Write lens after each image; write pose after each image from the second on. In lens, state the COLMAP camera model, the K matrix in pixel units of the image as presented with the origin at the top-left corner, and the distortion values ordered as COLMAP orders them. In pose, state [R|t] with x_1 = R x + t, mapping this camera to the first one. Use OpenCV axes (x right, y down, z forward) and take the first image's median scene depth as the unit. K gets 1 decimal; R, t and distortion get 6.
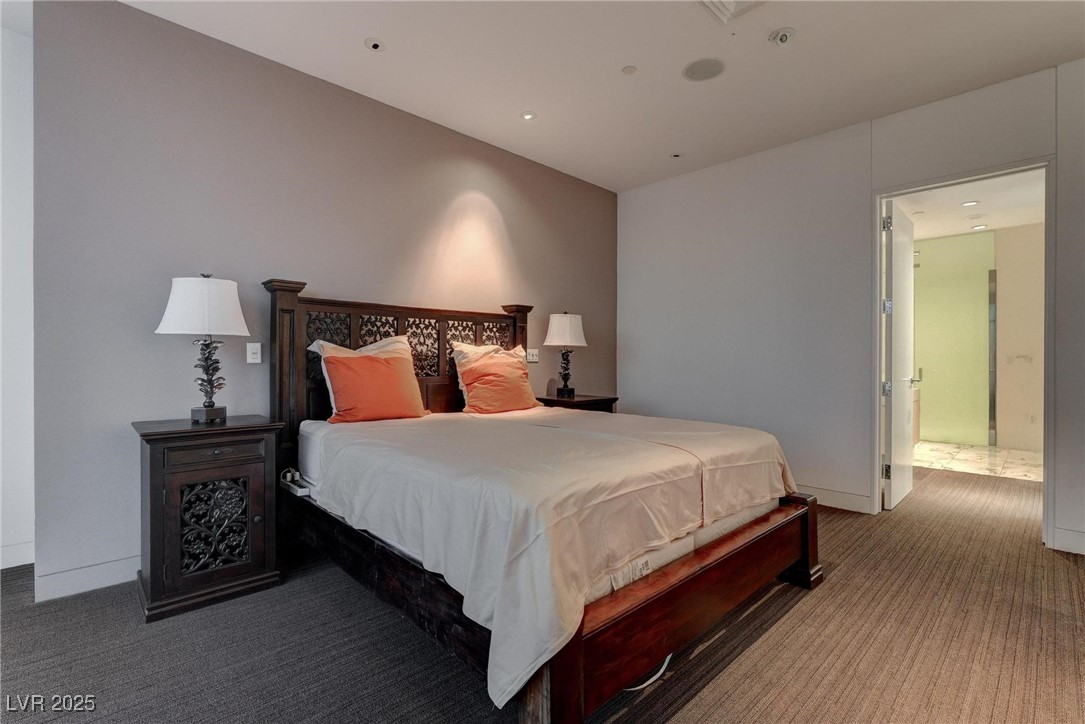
lens RADIAL K [[497.9, 0, 541.5], [0, 497.9, 364.3], [0, 0, 1]] dist [-0.005902, 0.002689]
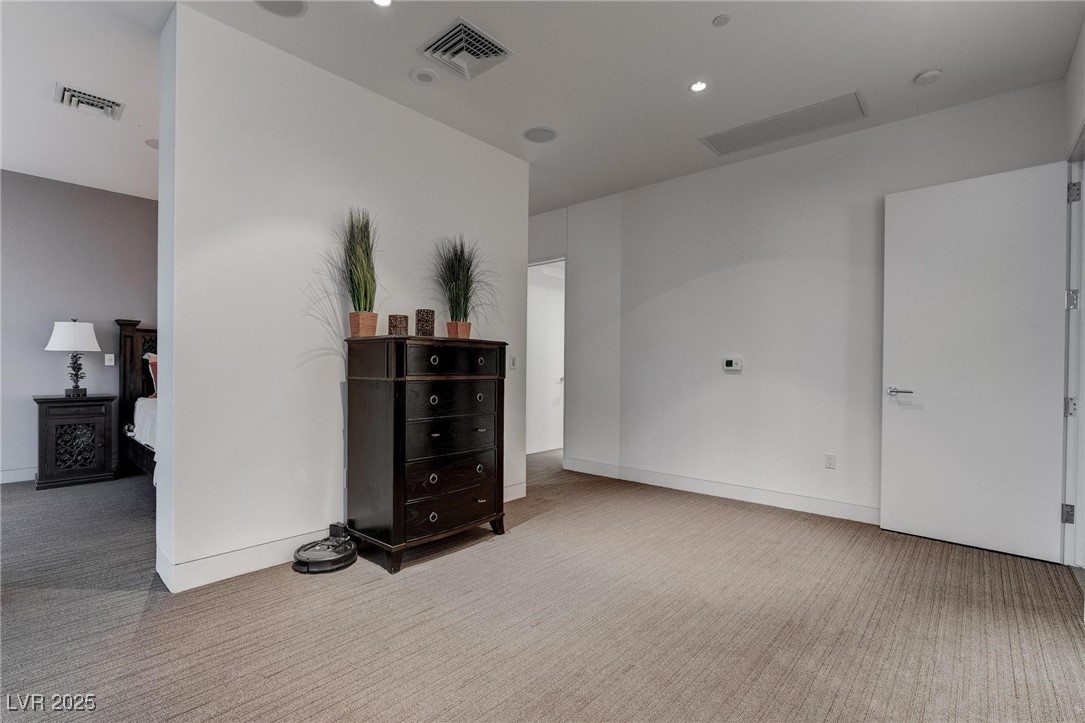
lens RADIAL K [[497.9, 0, 543.0], [0, 497.9, 361.7], [0, 0, 1]] dist [-0.005902, 0.002689]
pose [[0.998145, 0.004213, 0.060735, 1.036863], [-0.003690, 0.999955, -0.008725, -0.006553], [-0.060769, 0.008485, 0.998116, -1.049321]]
